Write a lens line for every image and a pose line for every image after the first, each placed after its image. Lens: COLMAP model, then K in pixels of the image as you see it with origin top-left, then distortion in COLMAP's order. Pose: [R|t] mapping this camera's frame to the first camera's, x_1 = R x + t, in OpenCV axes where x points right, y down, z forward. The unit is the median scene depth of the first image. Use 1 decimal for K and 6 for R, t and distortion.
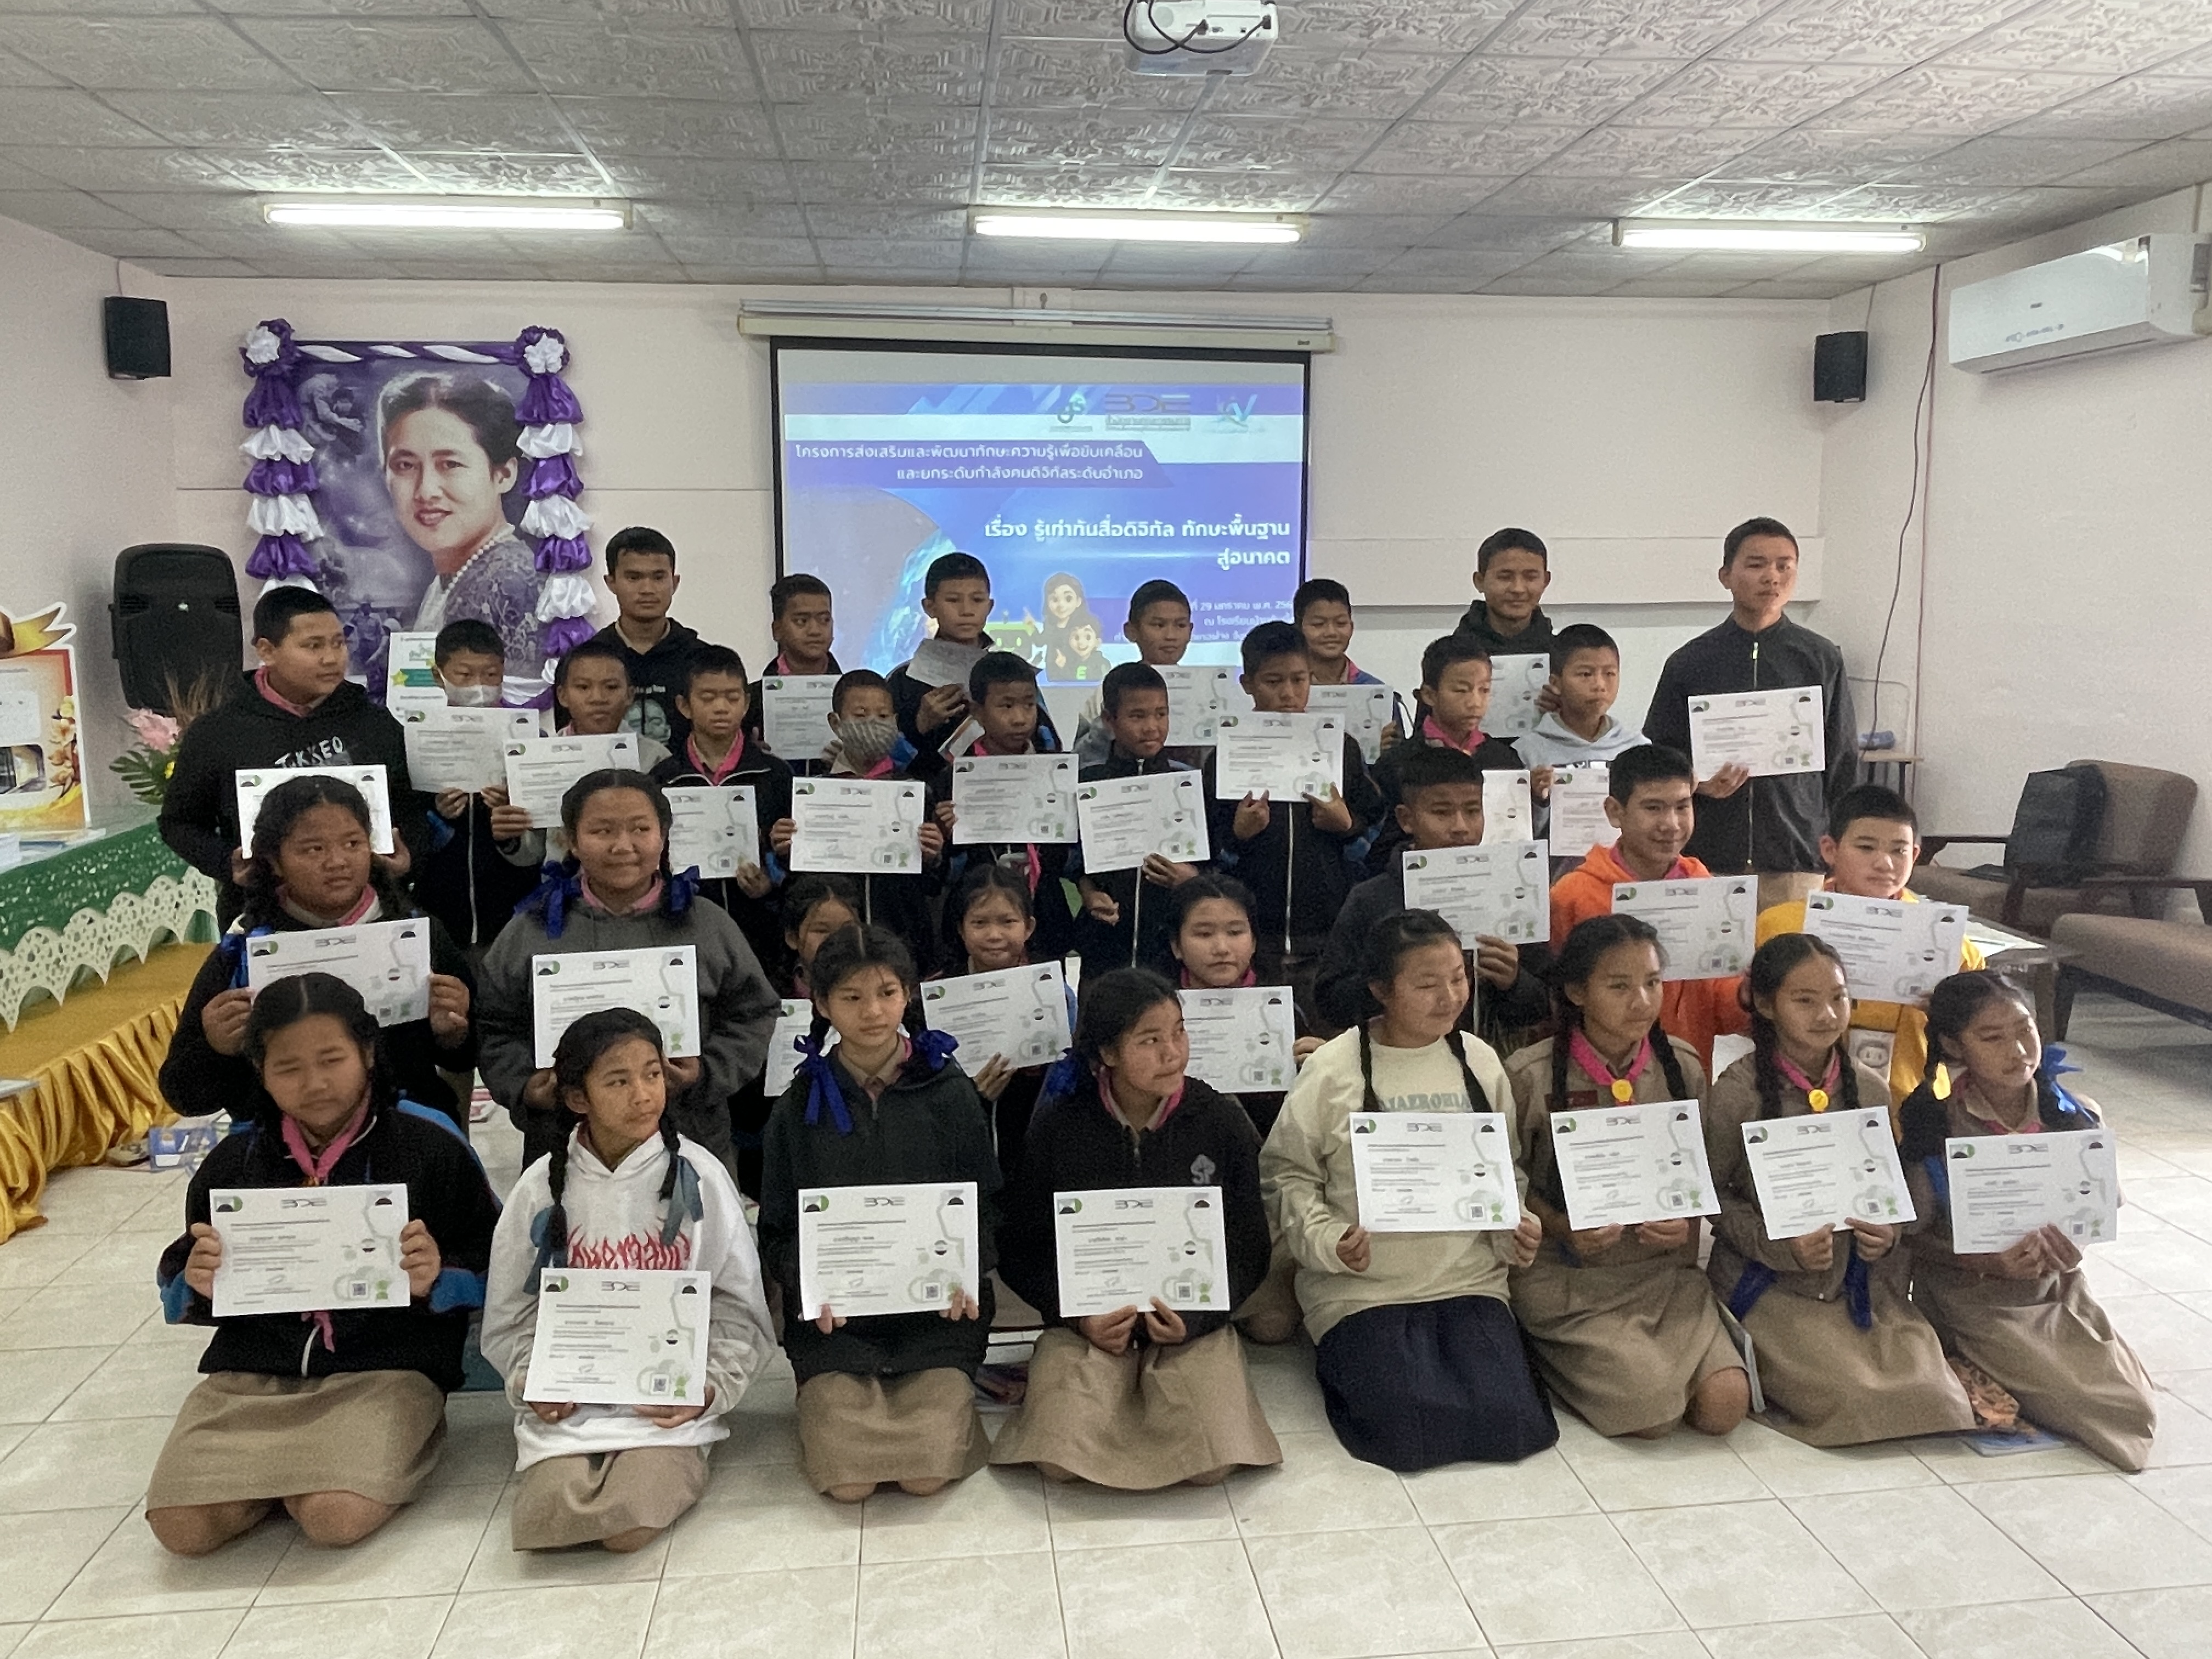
lens RADIAL K [[1577.7, 0, 1094.7], [0, 1577.7, 816.5], [0, 0, 1]] dist [0.021897, -0.043481]
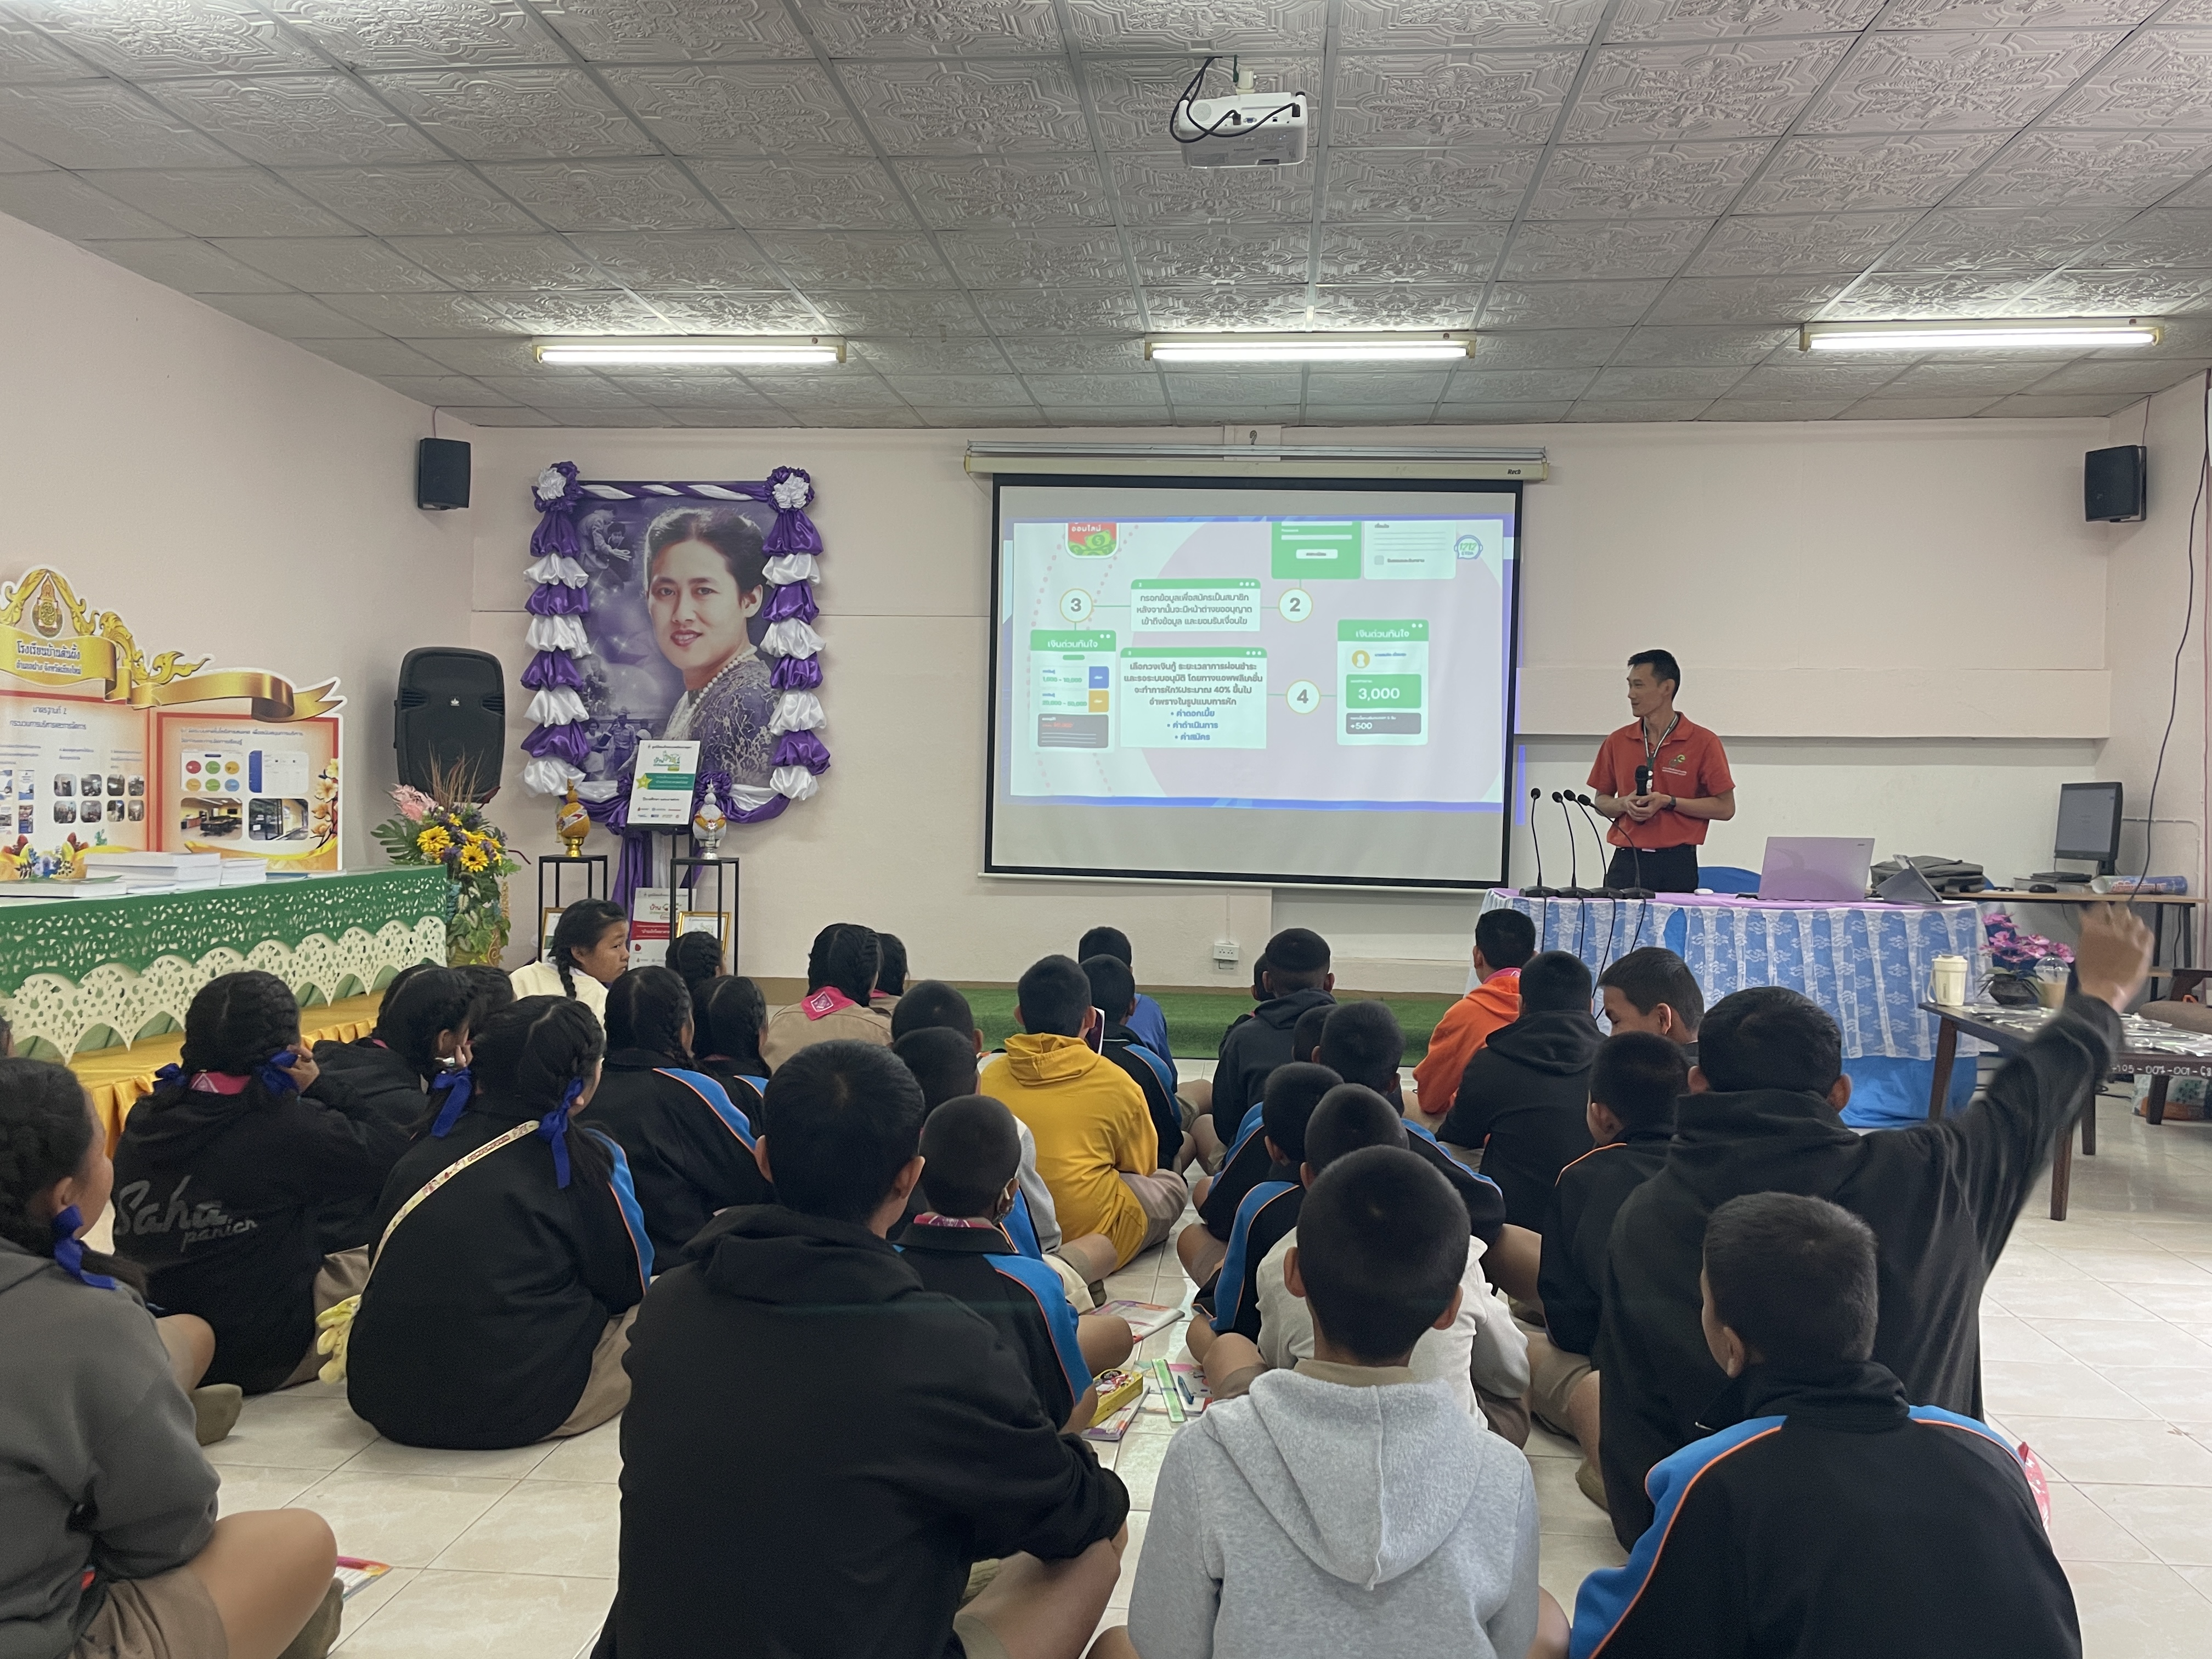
lens RADIAL K [[1665.7, 0, 1116.5], [0, 1665.7, 823.0], [0, 0, 1]] dist [0.094979, -0.118234]
pose [[0.979442, 0.024091, -0.200282, 0.109316], [-0.050474, 0.990529, -0.127687, 0.070862], [0.195309, 0.135171, 0.971382, -0.051483]]
